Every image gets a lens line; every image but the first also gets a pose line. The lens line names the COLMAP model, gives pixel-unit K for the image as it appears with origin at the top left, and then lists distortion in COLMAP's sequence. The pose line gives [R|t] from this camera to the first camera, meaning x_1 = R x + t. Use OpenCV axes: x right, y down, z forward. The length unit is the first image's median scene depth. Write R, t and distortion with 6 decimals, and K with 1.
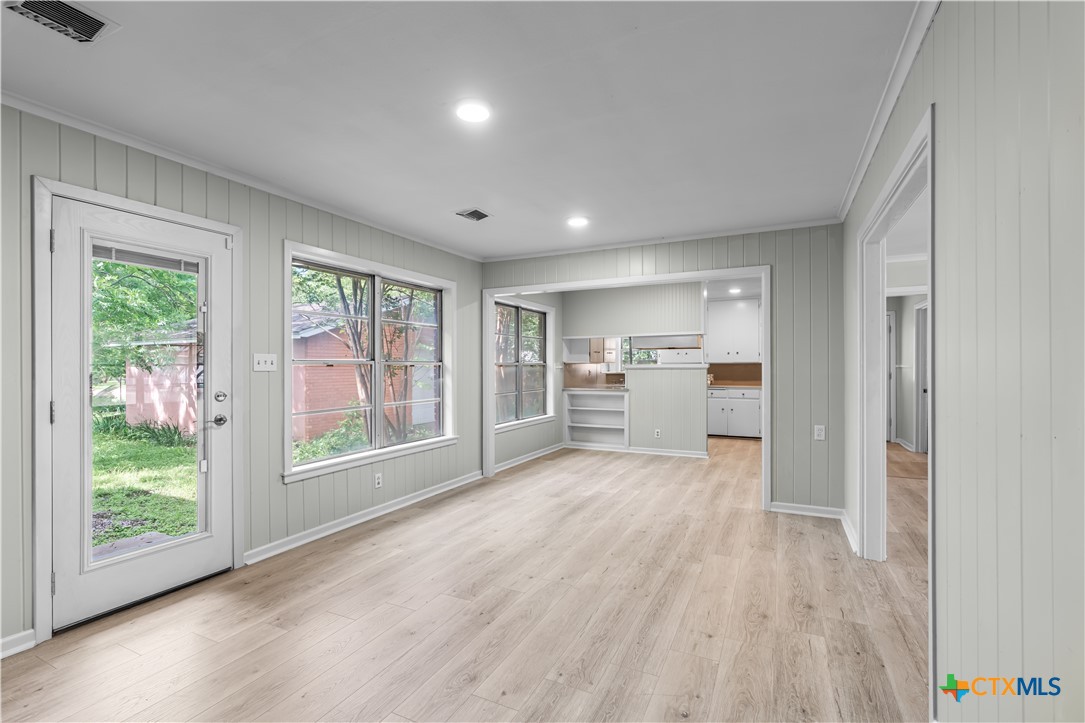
lens RADIAL K [[487.6, 0, 540.3], [0, 487.6, 365.6], [0, 0, 1]] dist [-0.009730, 0.000267]
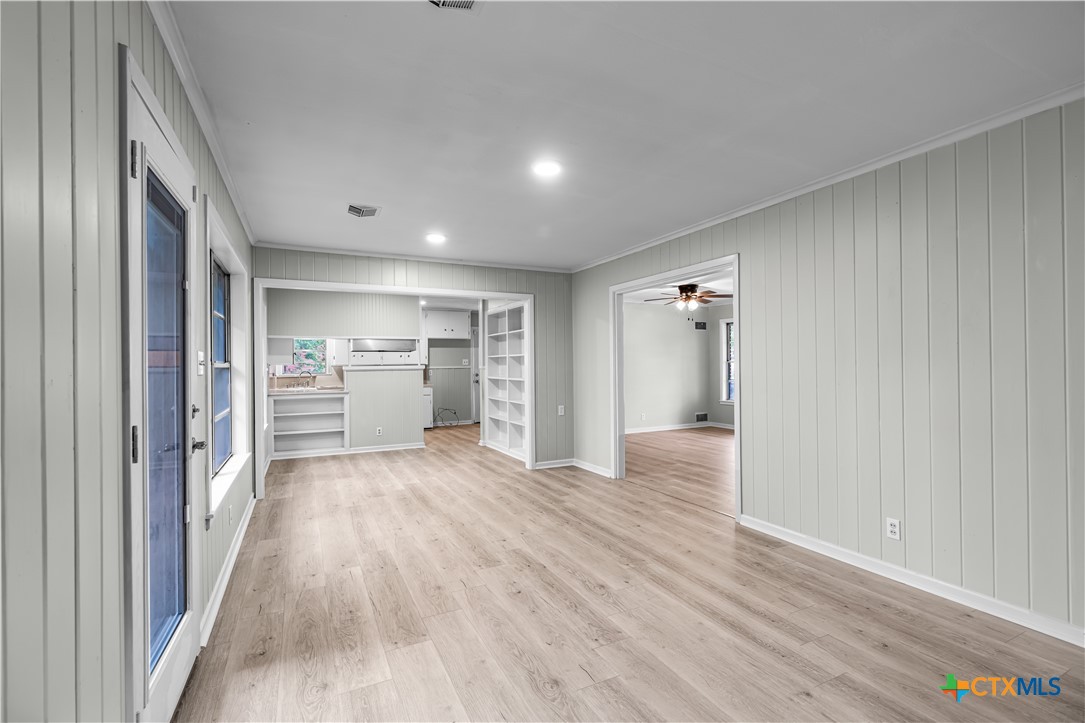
lens RADIAL K [[487.6, 0, 540.3], [0, 487.6, 365.6], [0, 0, 1]] dist [-0.009730, 0.000267]
pose [[0.608458, -0.002563, 0.793582, -0.828702], [0.006543, 0.999977, -0.001787, 0.001244], [-0.793559, 0.006280, 0.608461, 0.165489]]
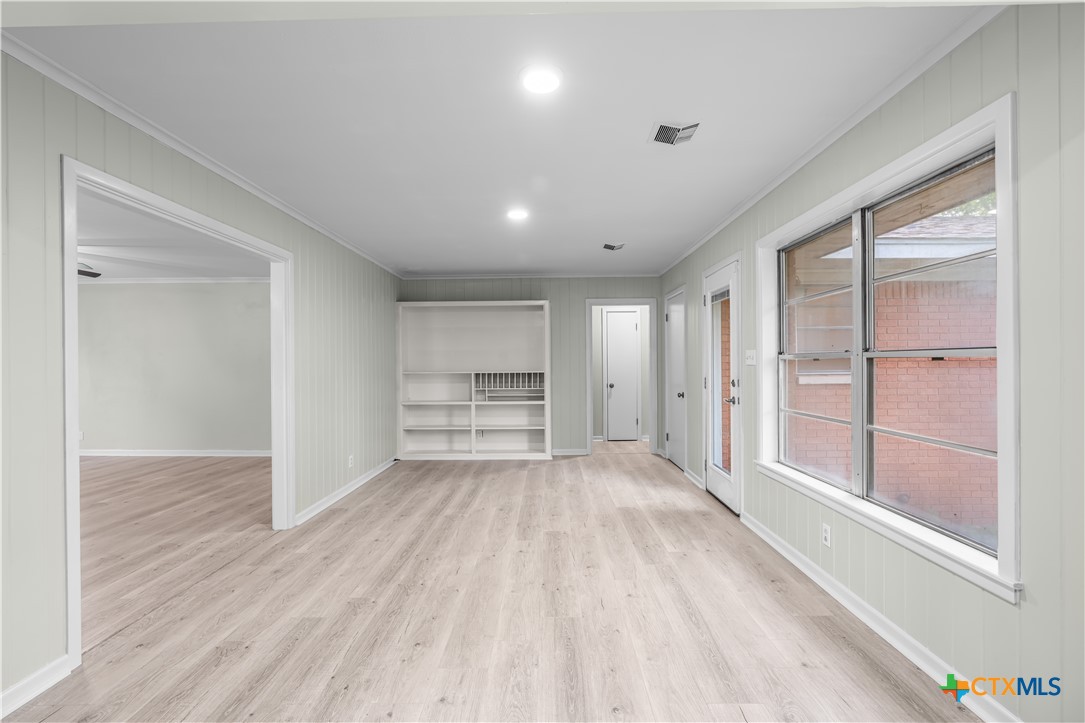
lens RADIAL K [[486.0, 0, 546.6], [0, 486.0, 359.3], [0, 0, 1]] dist [-0.004612, -0.000311]
pose [[-0.897743, 0.007226, -0.440460, 0.373990], [0.011152, 0.999918, -0.006327, -0.000931], [0.440378, -0.010592, -0.897750, 1.820030]]
